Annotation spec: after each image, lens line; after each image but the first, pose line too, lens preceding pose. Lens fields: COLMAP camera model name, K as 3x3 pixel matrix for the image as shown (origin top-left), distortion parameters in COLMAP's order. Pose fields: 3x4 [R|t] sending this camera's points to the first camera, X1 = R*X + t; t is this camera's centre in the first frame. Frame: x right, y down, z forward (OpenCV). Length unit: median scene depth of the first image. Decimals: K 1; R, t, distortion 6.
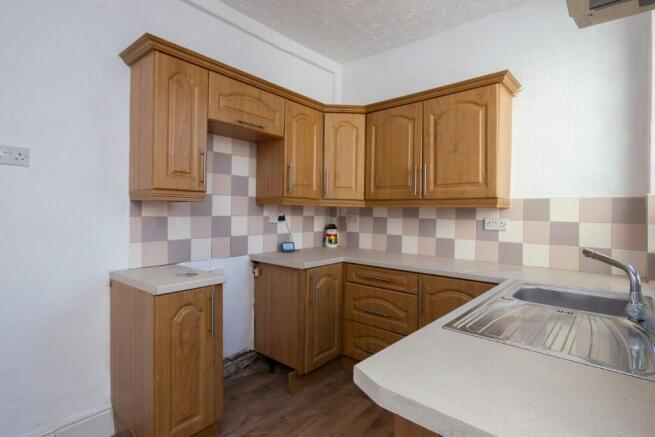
lens RADIAL K [[330.8, 0, 326.8], [0, 330.8, 208.6], [0, 0, 1]] dist [0.000329, -0.000408]
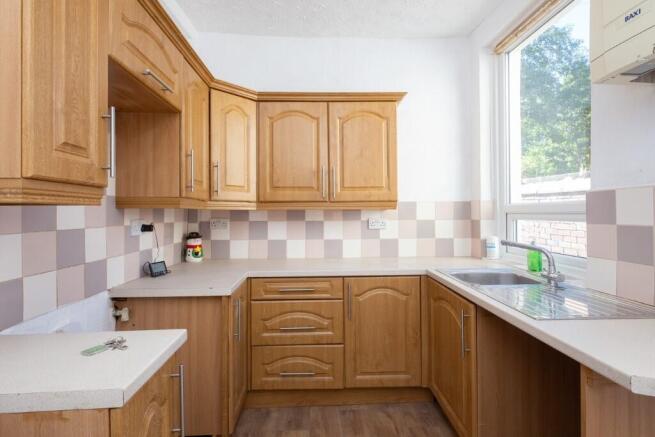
lens RADIAL K [[330.8, 0, 326.8], [0, 330.8, 208.6], [0, 0, 1]] dist [0.000329, -0.000408]
pose [[0.722489, -0.010140, 0.691308, -0.383686], [0.010338, 0.999939, 0.003862, -0.010617], [-0.691305, 0.004357, 0.722550, 0.280448]]
